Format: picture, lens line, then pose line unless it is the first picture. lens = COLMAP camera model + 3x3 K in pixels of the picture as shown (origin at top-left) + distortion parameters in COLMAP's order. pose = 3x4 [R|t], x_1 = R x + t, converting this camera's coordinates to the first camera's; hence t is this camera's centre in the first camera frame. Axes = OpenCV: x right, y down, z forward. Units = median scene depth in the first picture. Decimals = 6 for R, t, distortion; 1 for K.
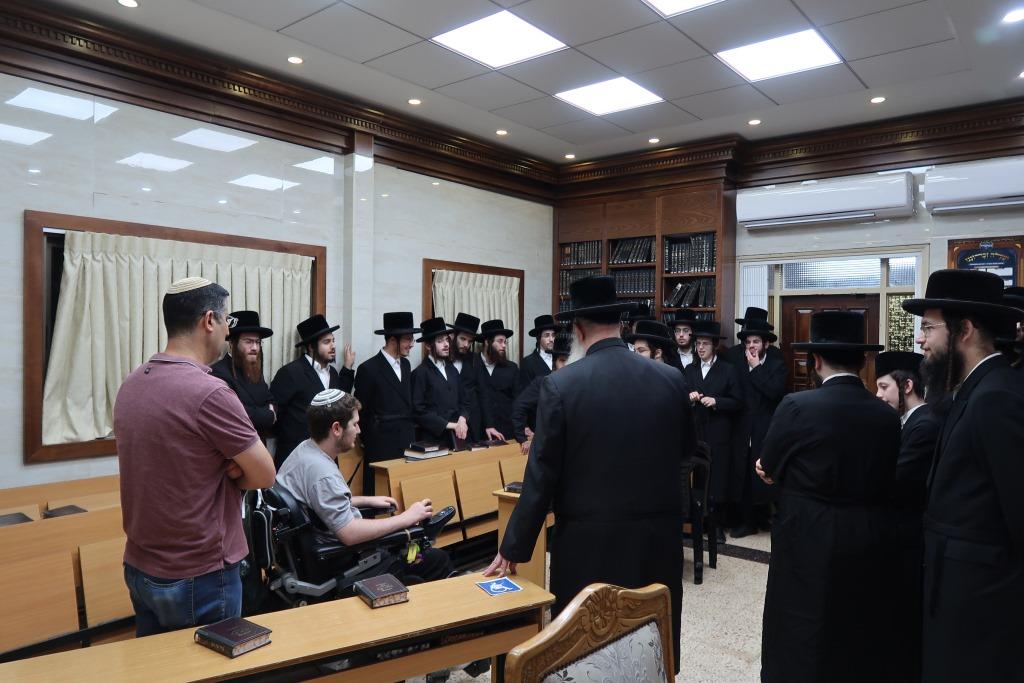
lens RADIAL K [[734.2, 0, 507.6], [0, 734.2, 338.6], [0, 0, 1]] dist [-0.019840, 0.014070]
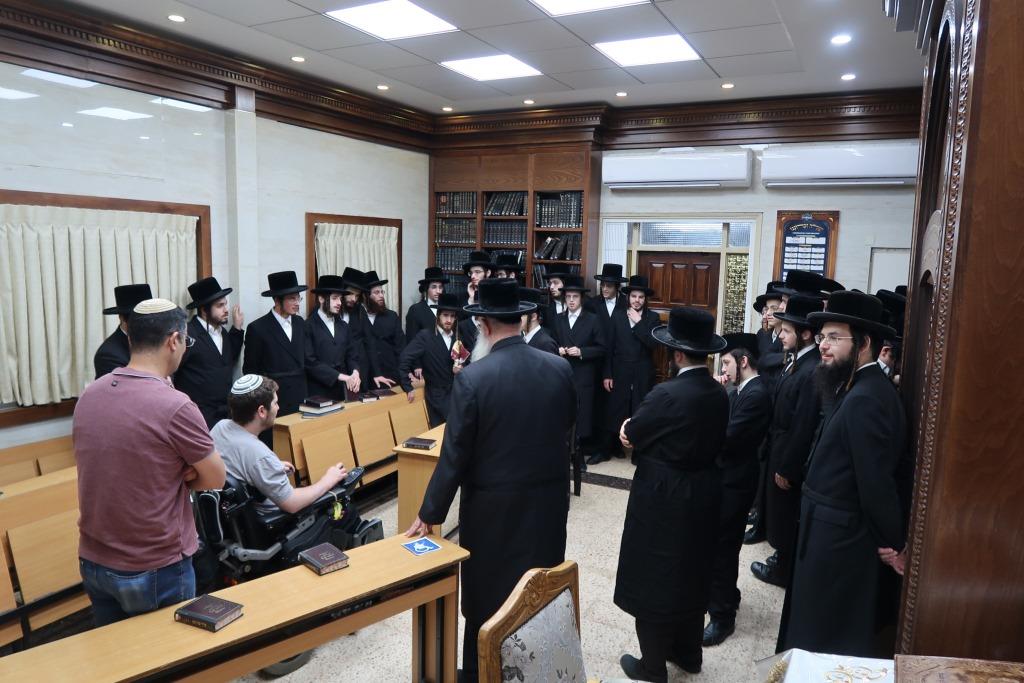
lens RADIAL K [[734.2, 0, 513.8], [0, 734.2, 345.3], [0, 0, 1]] dist [-0.019840, 0.014070]
pose [[0.979004, -0.016076, 0.203208, -0.050854], [-0.010122, 0.991821, 0.127232, -0.070861], [-0.203591, -0.126617, 0.970834, -0.077169]]
